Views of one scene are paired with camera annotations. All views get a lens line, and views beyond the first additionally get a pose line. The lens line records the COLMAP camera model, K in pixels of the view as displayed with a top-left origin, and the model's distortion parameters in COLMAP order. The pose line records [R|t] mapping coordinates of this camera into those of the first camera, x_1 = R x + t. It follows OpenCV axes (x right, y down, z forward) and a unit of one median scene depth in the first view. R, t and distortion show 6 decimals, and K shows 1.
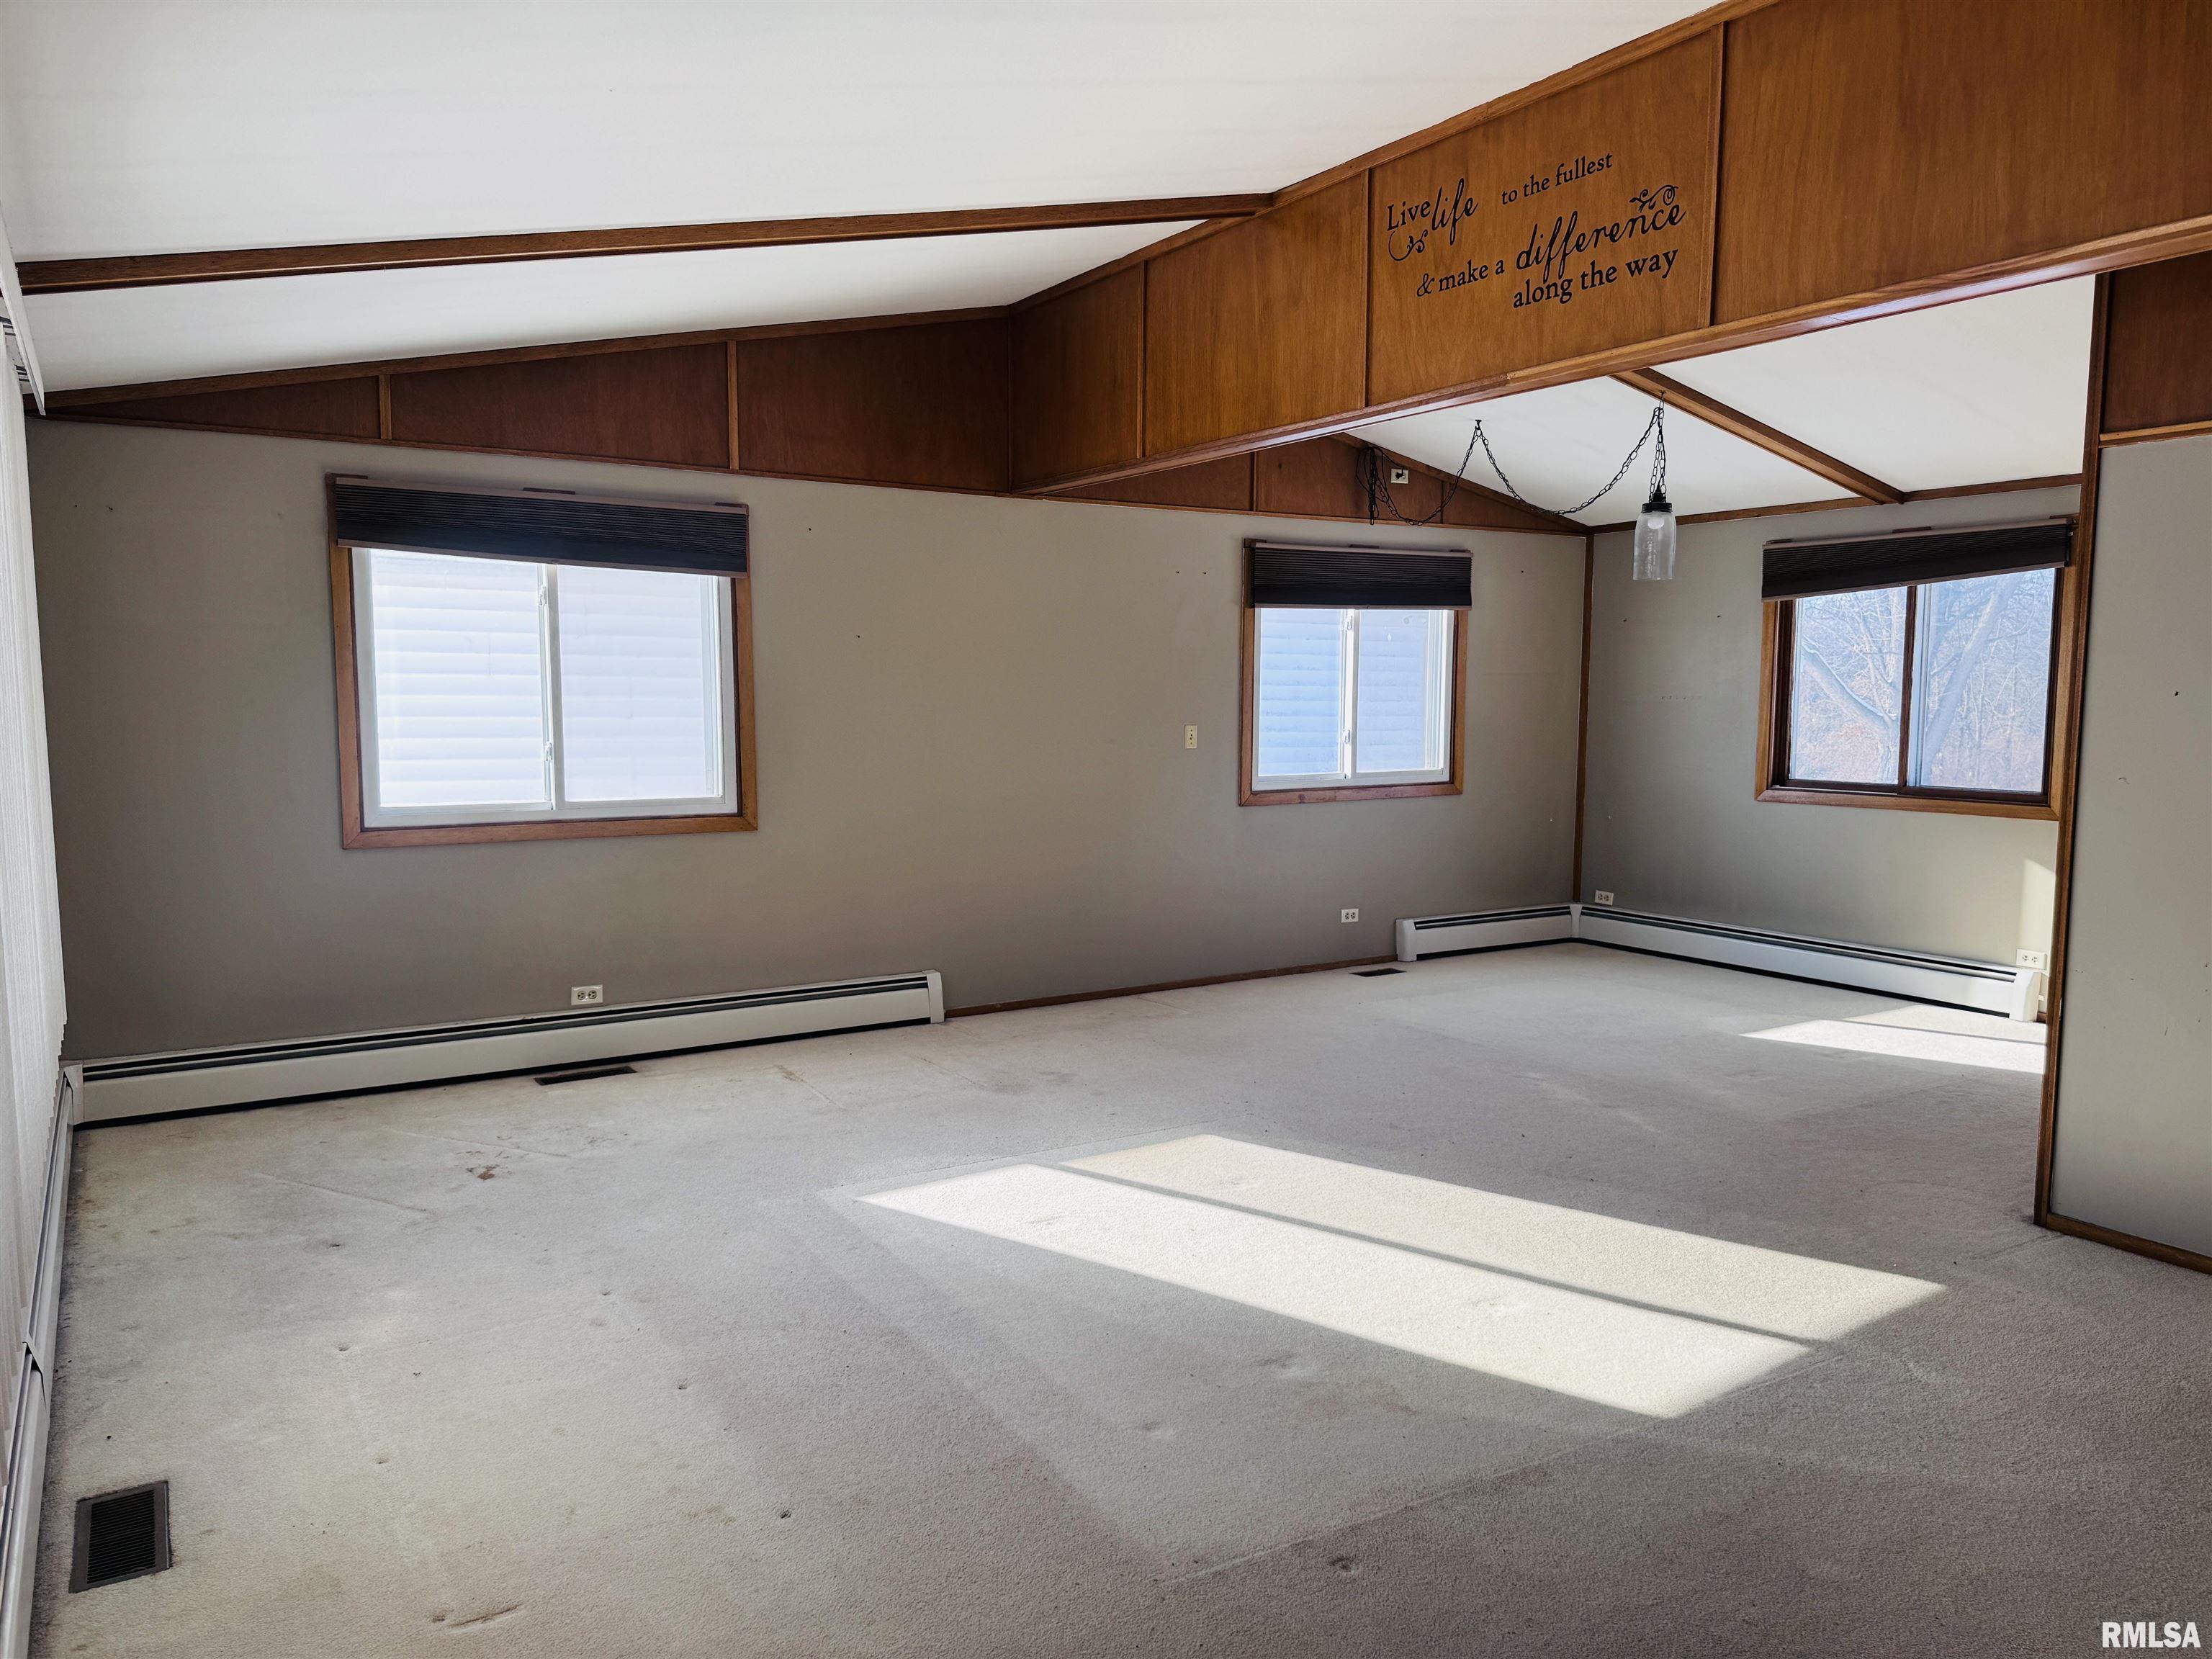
lens RADIAL K [[1542.4, 0, 1106.7], [0, 1542.4, 843.7], [0, 0, 1]] dist [0.047740, -0.062902]
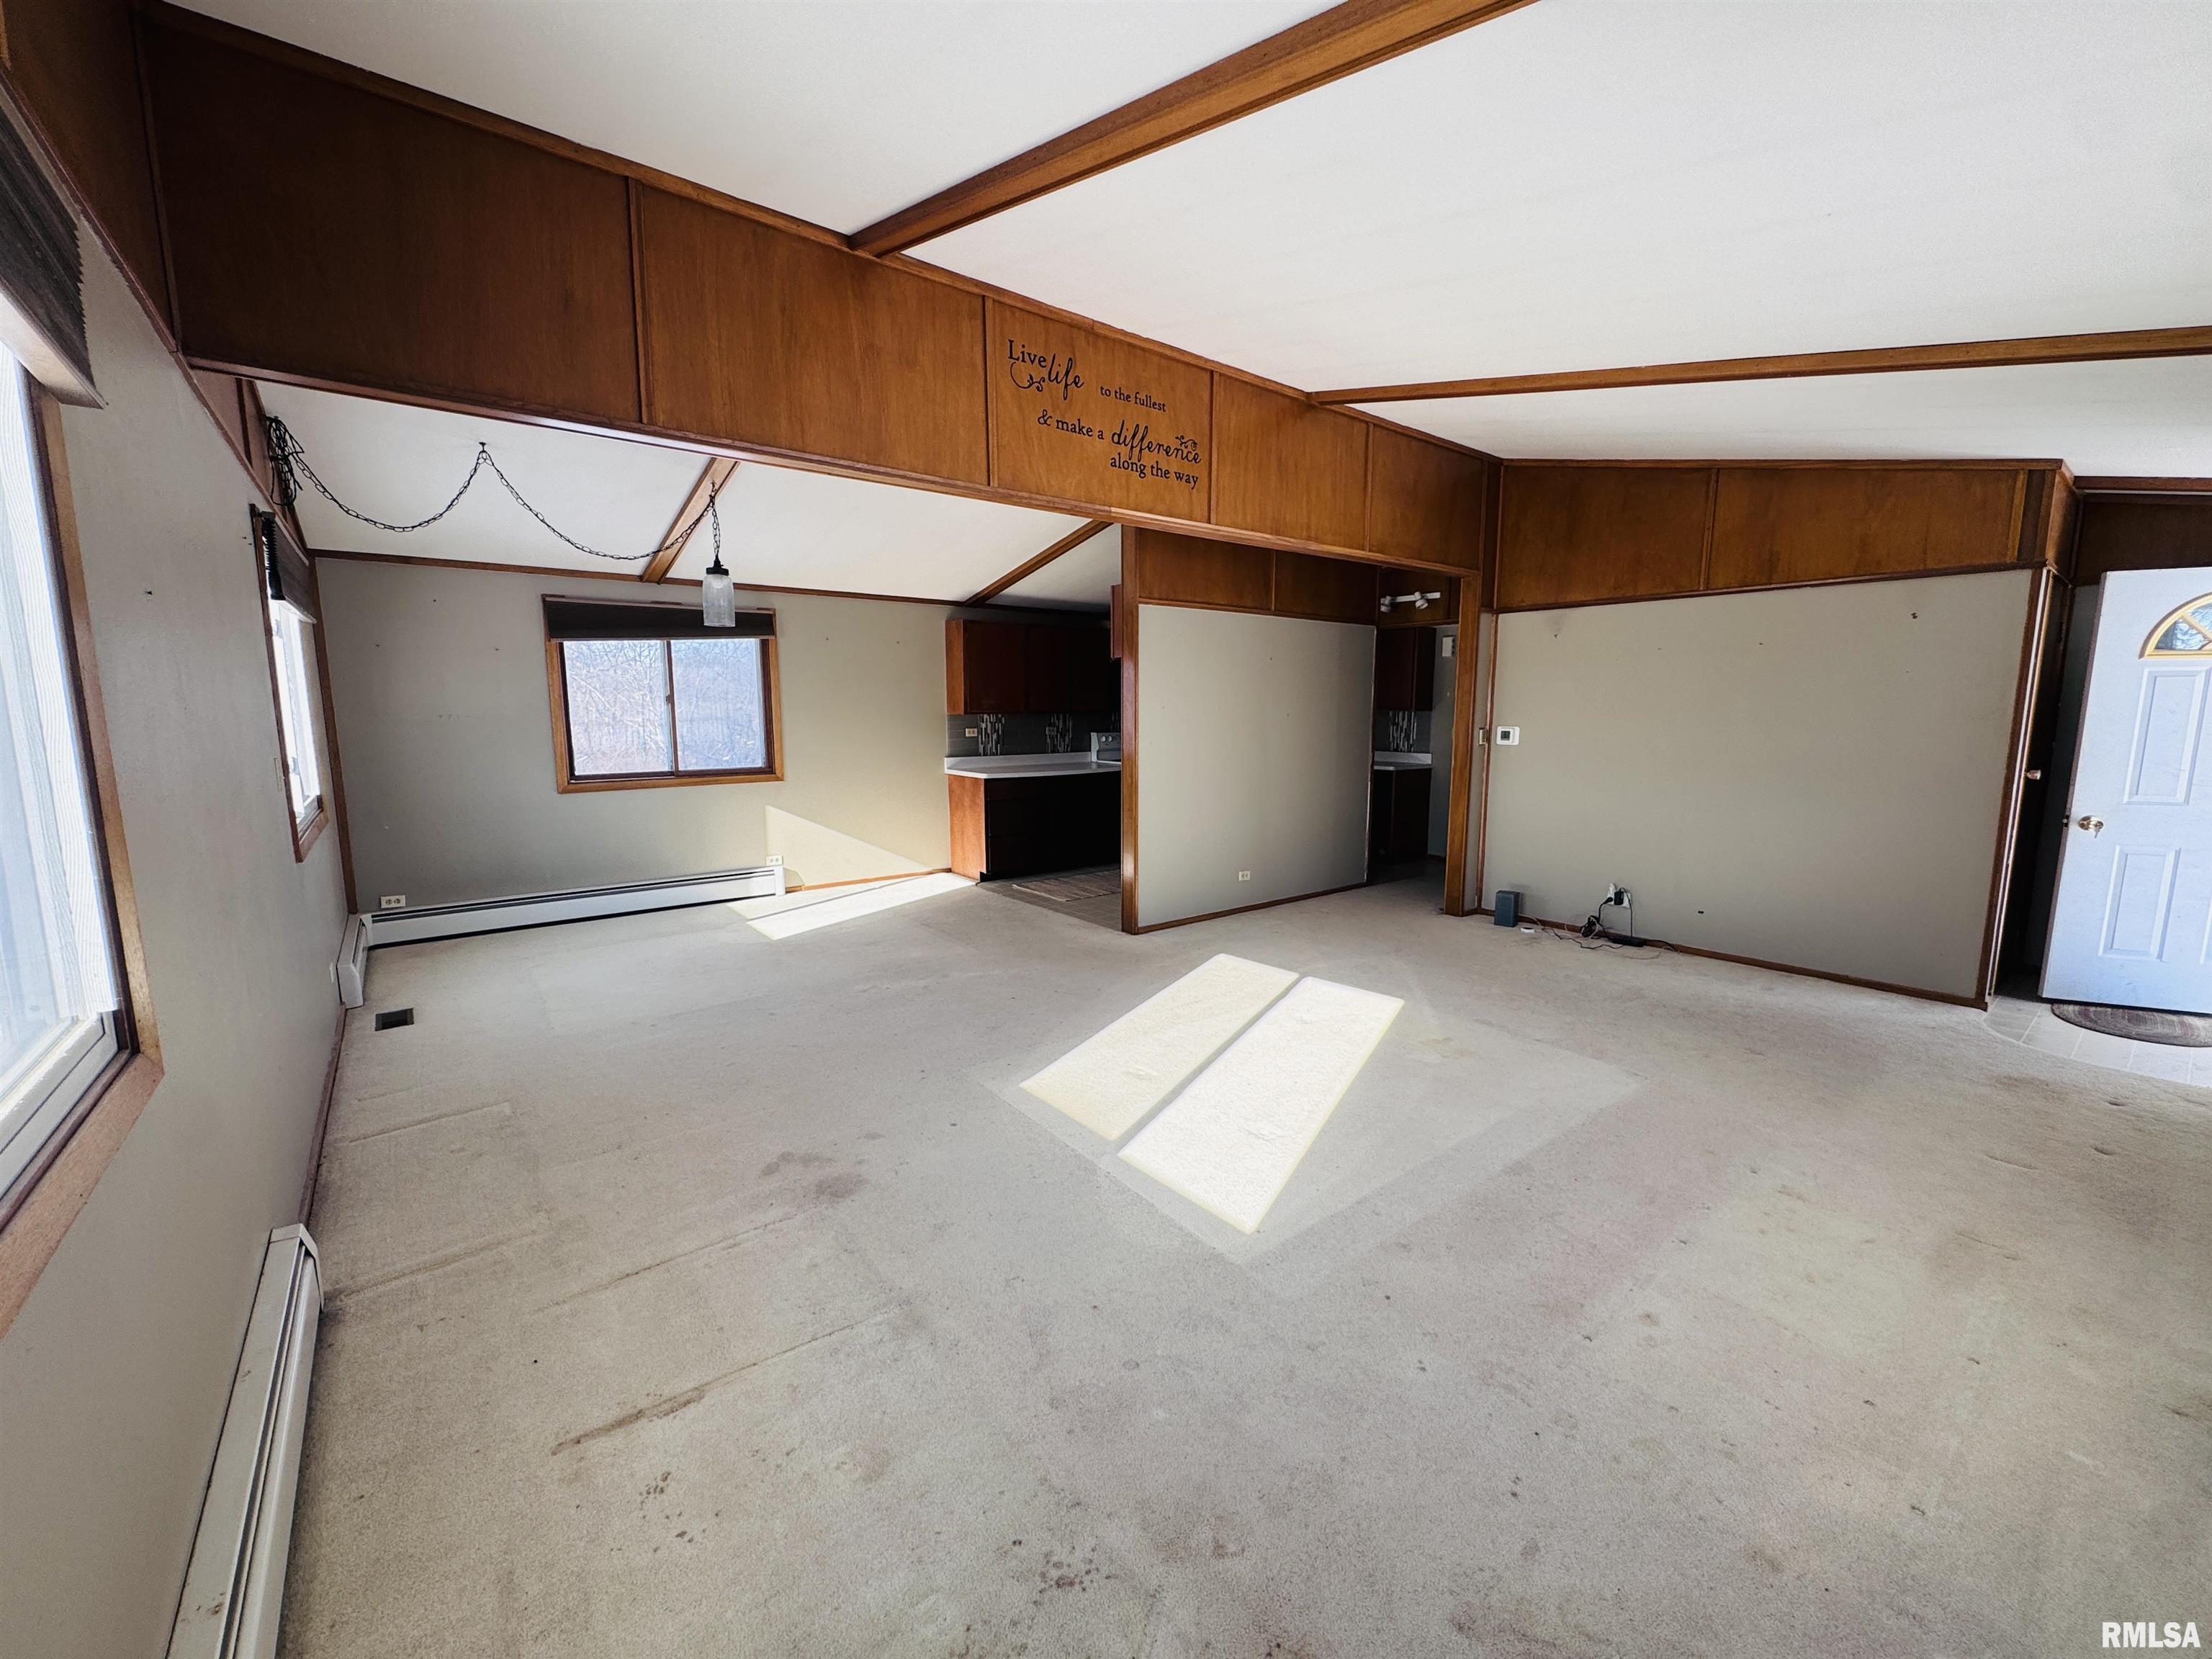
lens RADIAL K [[885.6, 0, 1102.7], [0, 885.6, 827.1], [0, 0, 1]] dist [-0.001046, 0.000314]
pose [[-0.107418, -0.137838, 0.984613, -0.607982], [0.102974, 0.983474, 0.148912, -0.105367], [-0.988867, 0.117386, -0.091449, 1.015786]]
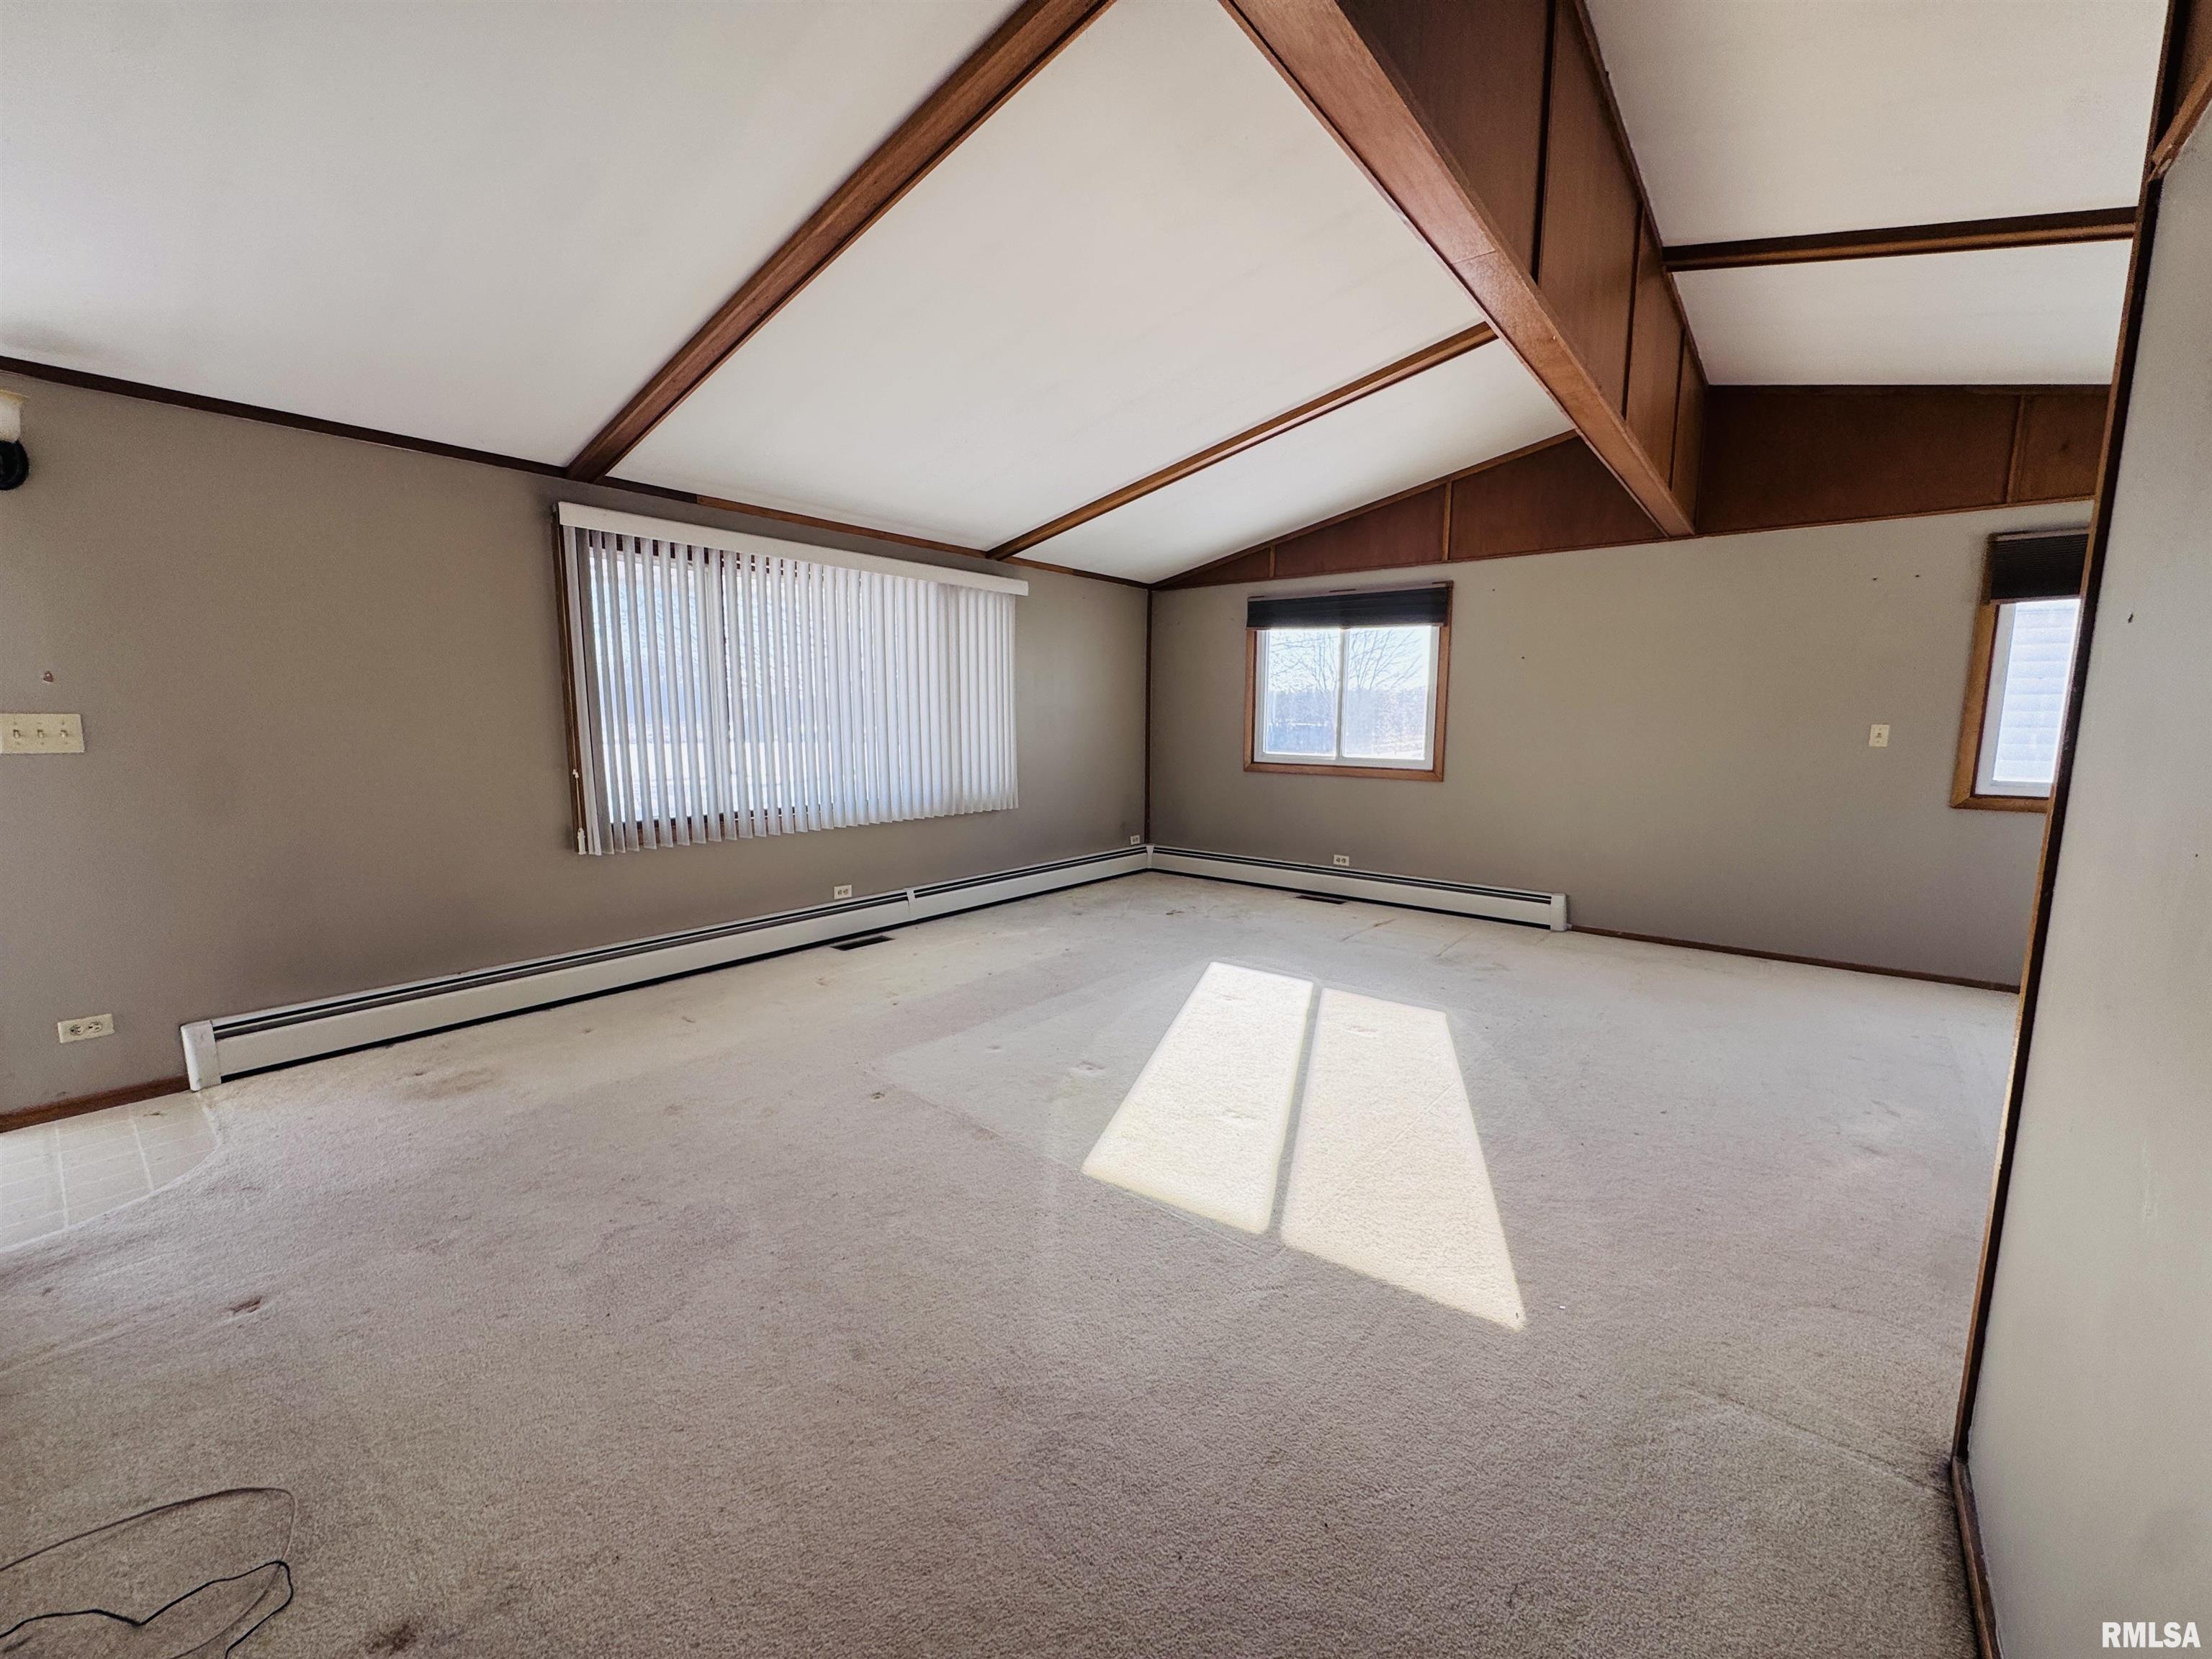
lens RADIAL K [[885.6, 0, 1102.7], [0, 885.6, 827.1], [0, 0, 1]] dist [-0.001046, 0.000314]
pose [[0.317500, 0.121367, -0.940459, 0.714066], [-0.097818, 0.990677, 0.094824, -0.019276], [0.943200, 0.061887, 0.326411, 0.469310]]
